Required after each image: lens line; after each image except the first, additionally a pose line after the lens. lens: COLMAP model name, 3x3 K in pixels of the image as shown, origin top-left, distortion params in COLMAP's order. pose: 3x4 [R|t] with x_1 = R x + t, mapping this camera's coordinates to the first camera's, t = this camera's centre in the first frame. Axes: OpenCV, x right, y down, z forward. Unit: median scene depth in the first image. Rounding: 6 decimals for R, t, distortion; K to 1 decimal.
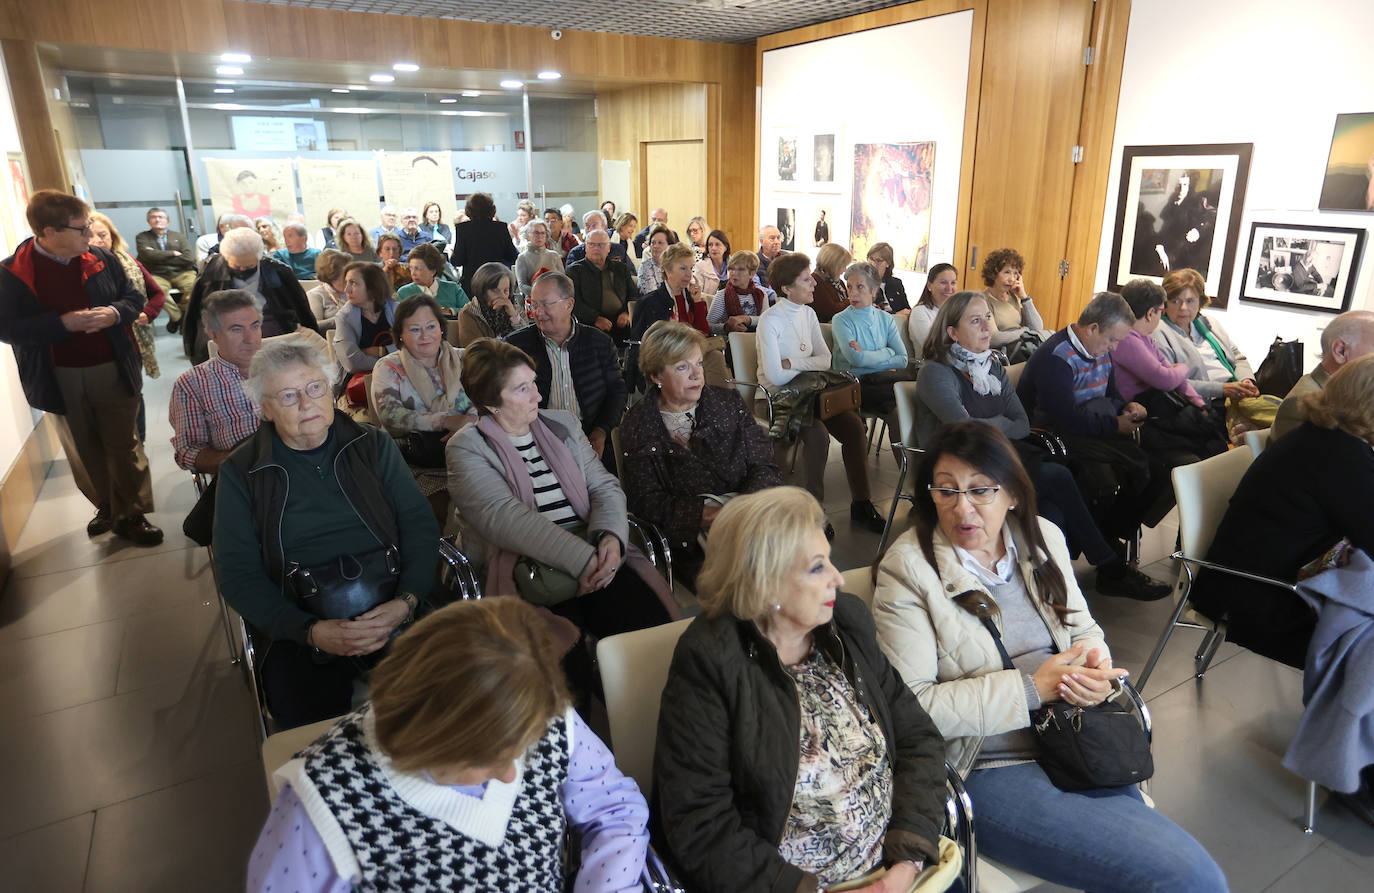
lens RADIAL K [[861.2, 0, 666.4], [0, 861.2, 397.4], [0, 0, 1]] dist [-0.024865, 0.004611]
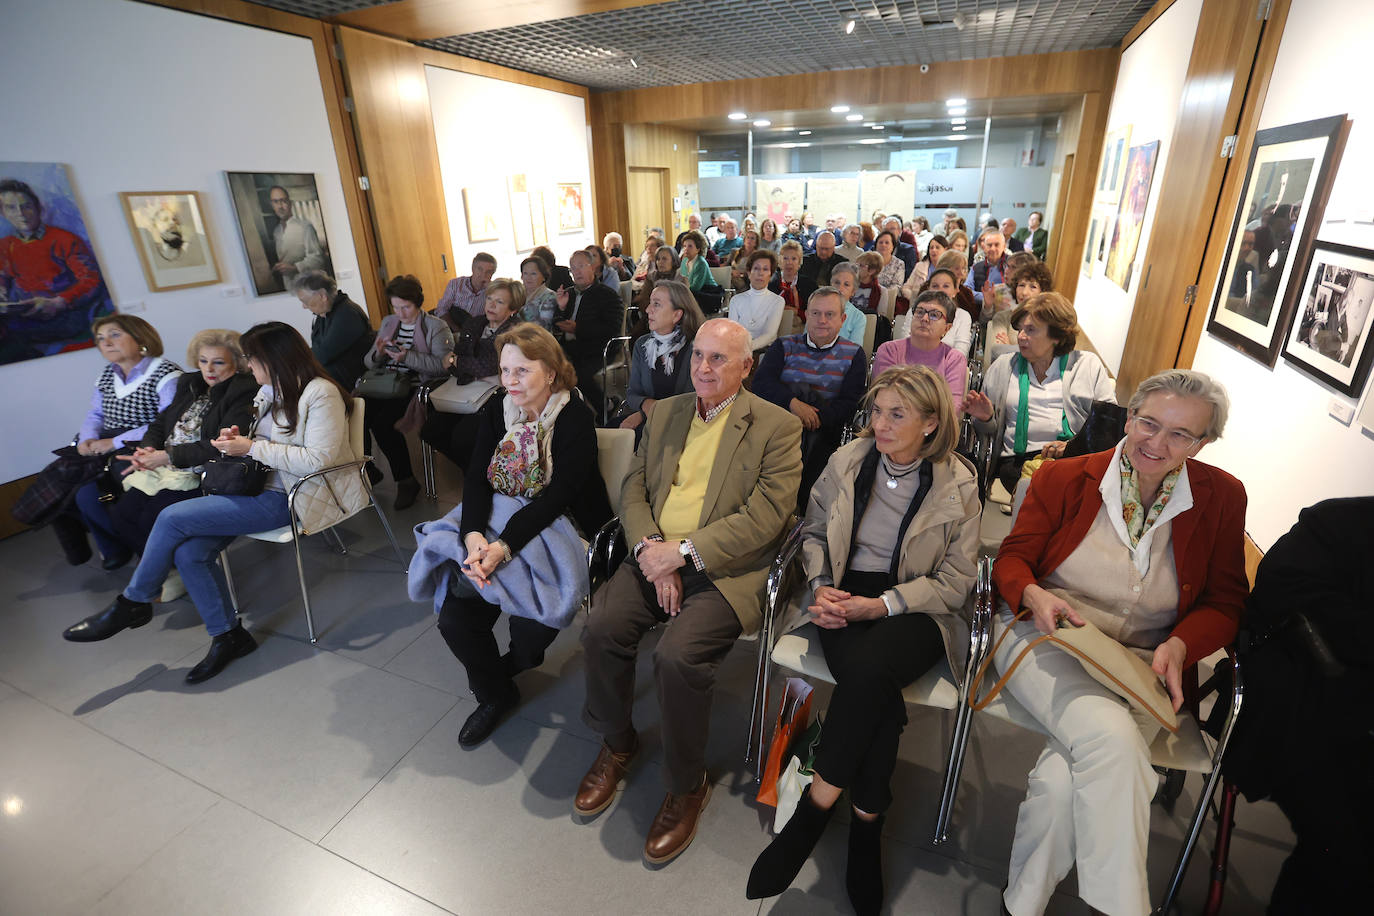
lens RADIAL K [[619.9, 0, 690.7], [0, 619.9, 438.1], [0, 0, 1]] dist [-0.026480, 0.002943]
pose [[0.598881, 0.280391, -0.750148, 0.550915], [-0.181644, 0.959850, 0.213759, -0.048611], [0.779966, 0.008243, 0.625768, 0.226806]]
